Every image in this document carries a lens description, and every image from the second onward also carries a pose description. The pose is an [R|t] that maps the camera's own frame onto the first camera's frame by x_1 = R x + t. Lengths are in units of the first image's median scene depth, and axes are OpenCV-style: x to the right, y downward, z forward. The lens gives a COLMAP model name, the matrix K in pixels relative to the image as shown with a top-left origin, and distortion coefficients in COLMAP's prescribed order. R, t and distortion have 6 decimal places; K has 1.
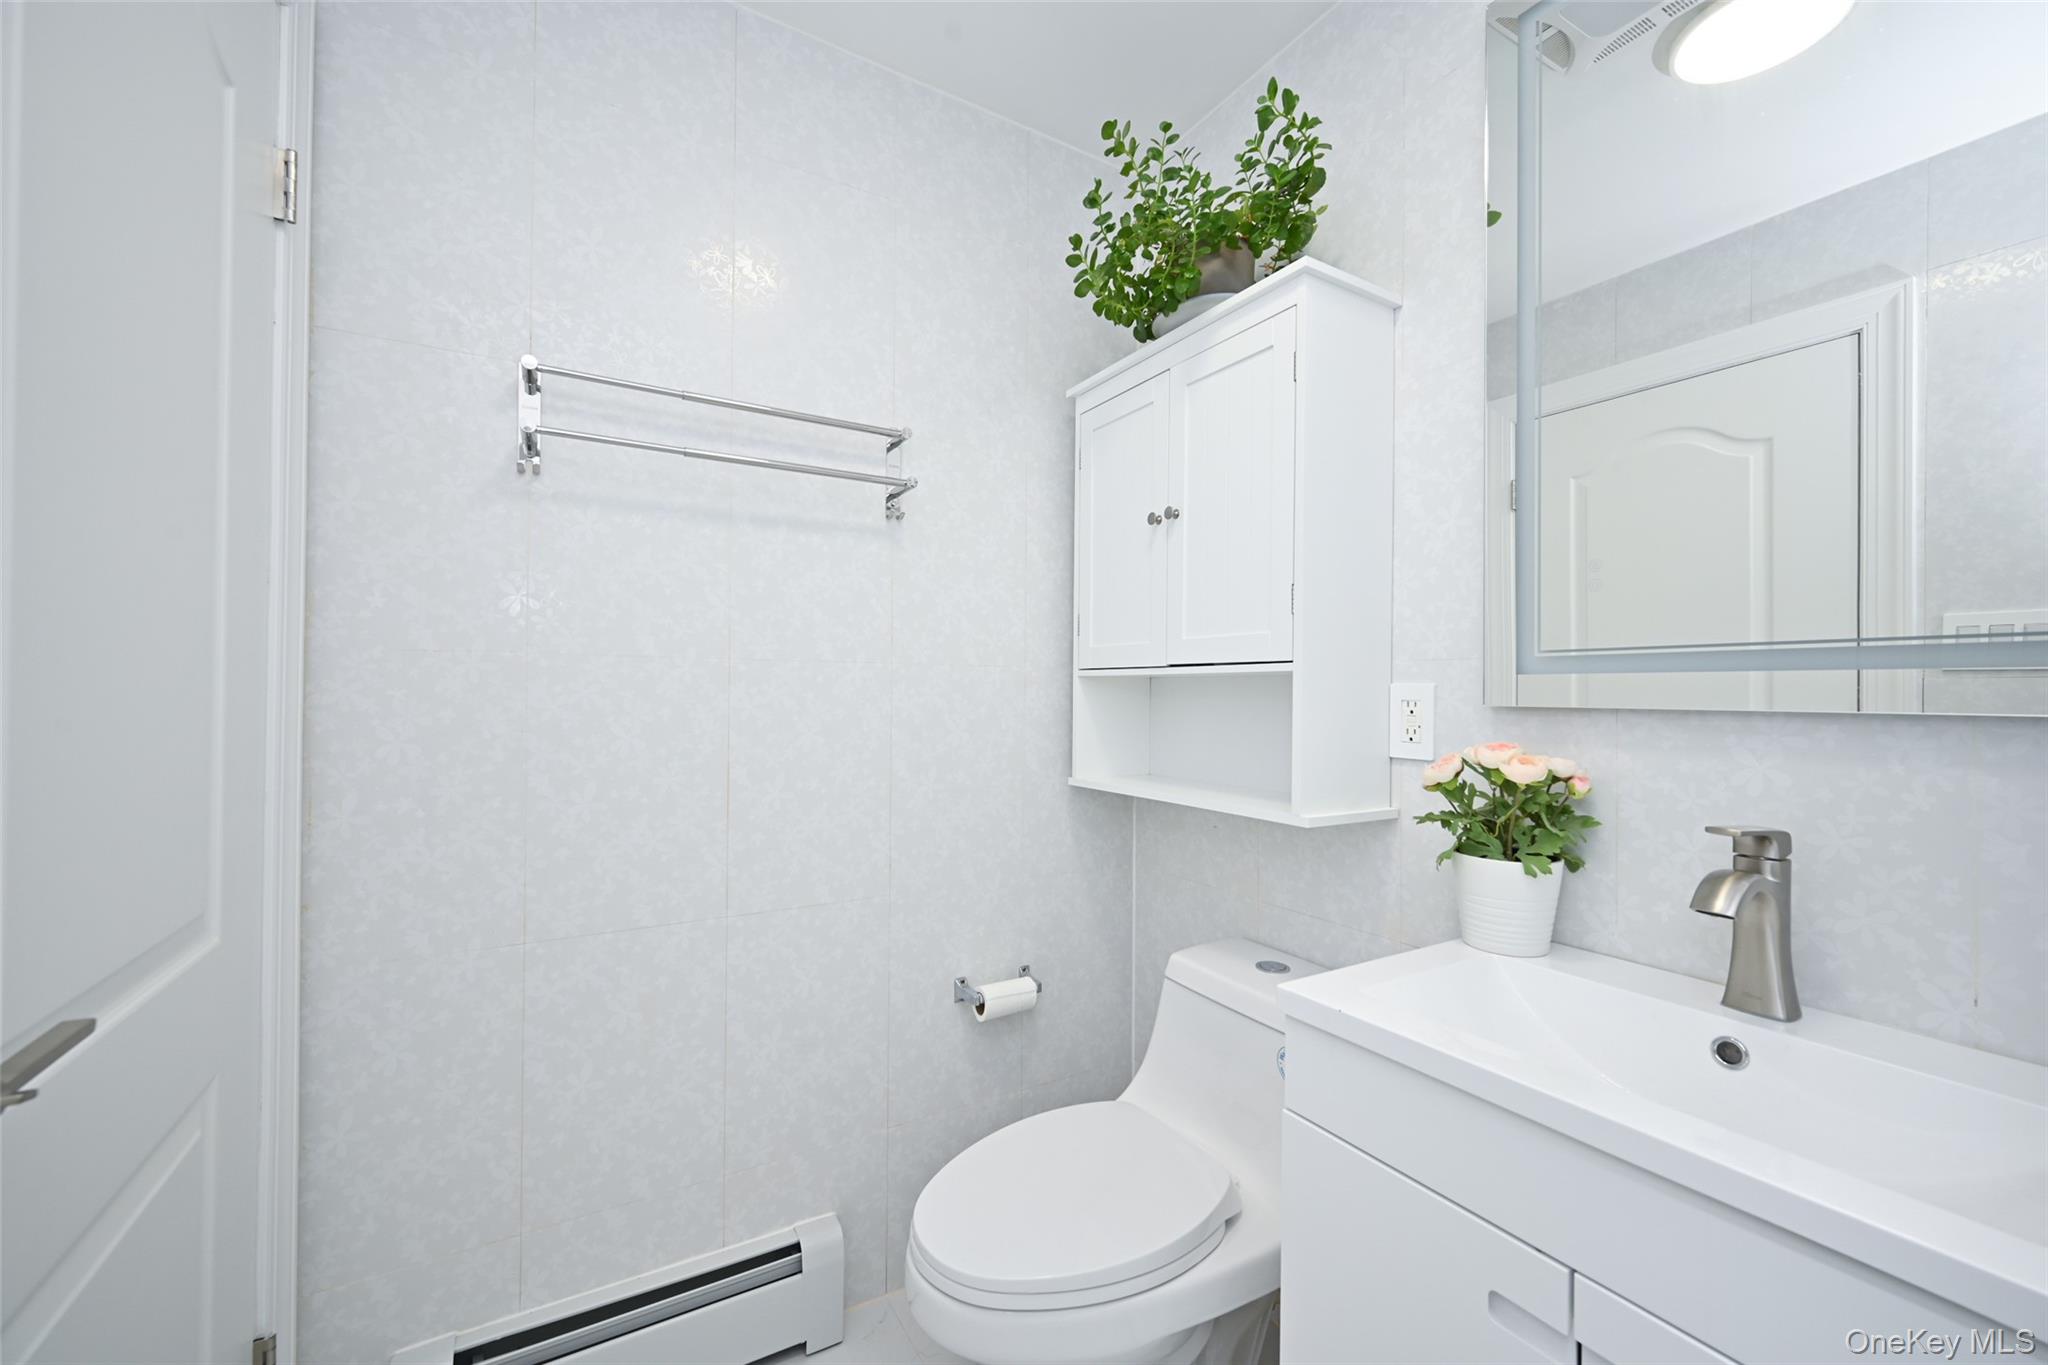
lens RADIAL K [[809.4, 0, 1024.1], [0, 809.4, 685.4], [0, 0, 1]] dist [-0.001937, -0.000122]
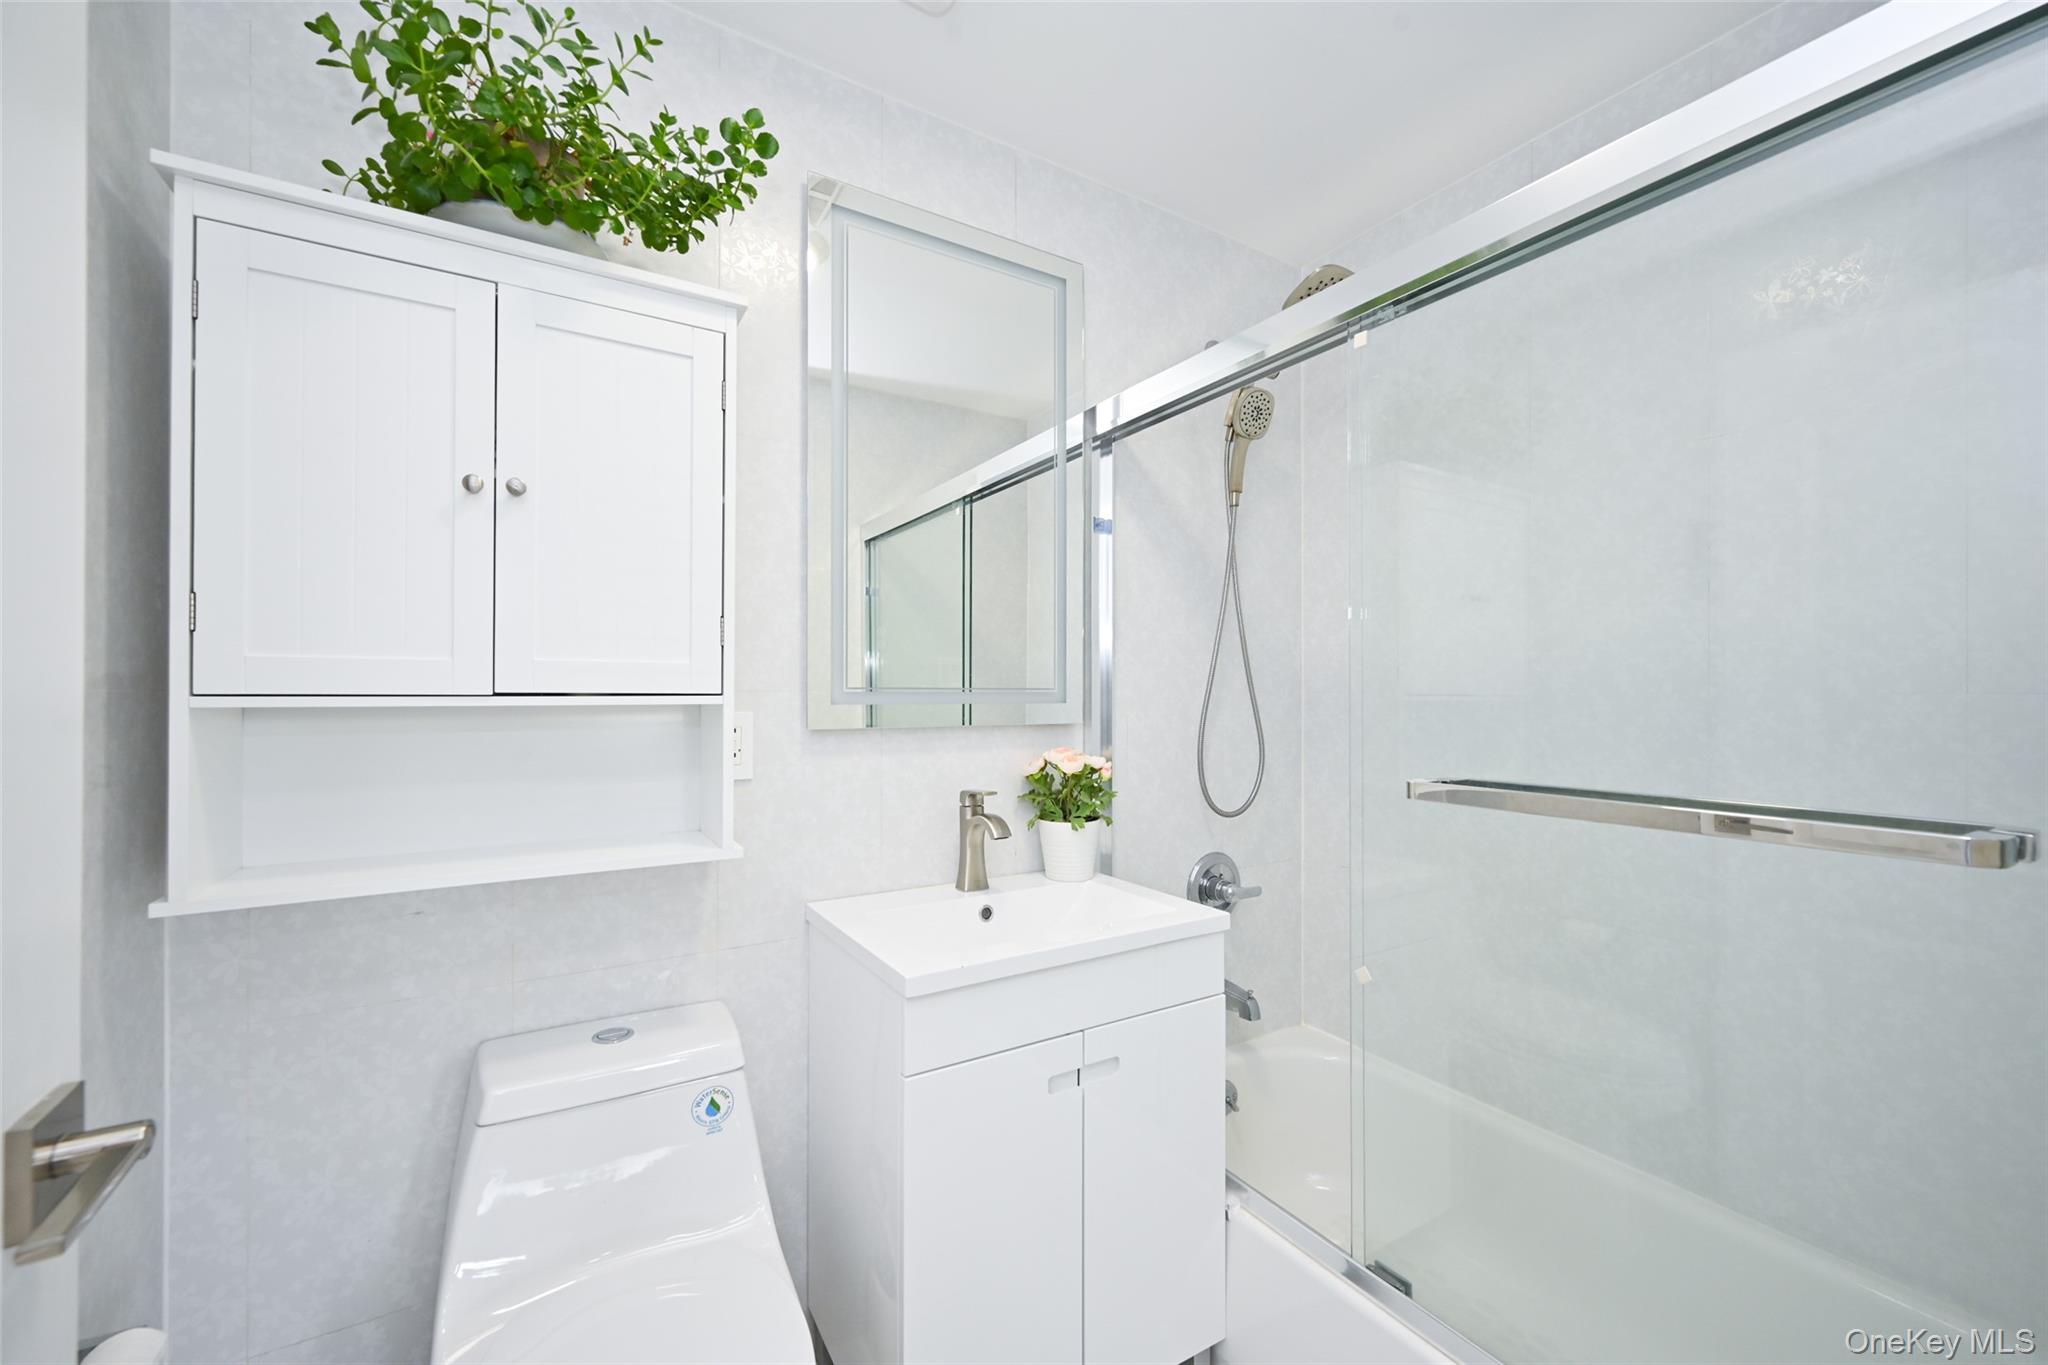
lens RADIAL K [[809.4, 0, 1024.1], [0, 809.4, 685.4], [0, 0, 1]] dist [-0.001937, -0.000122]
pose [[-0.011585, 0.001497, 0.999932, -0.892172], [-0.008911, 0.999959, -0.001600, -0.056166], [-0.999893, -0.008928, -0.011571, 0.865252]]
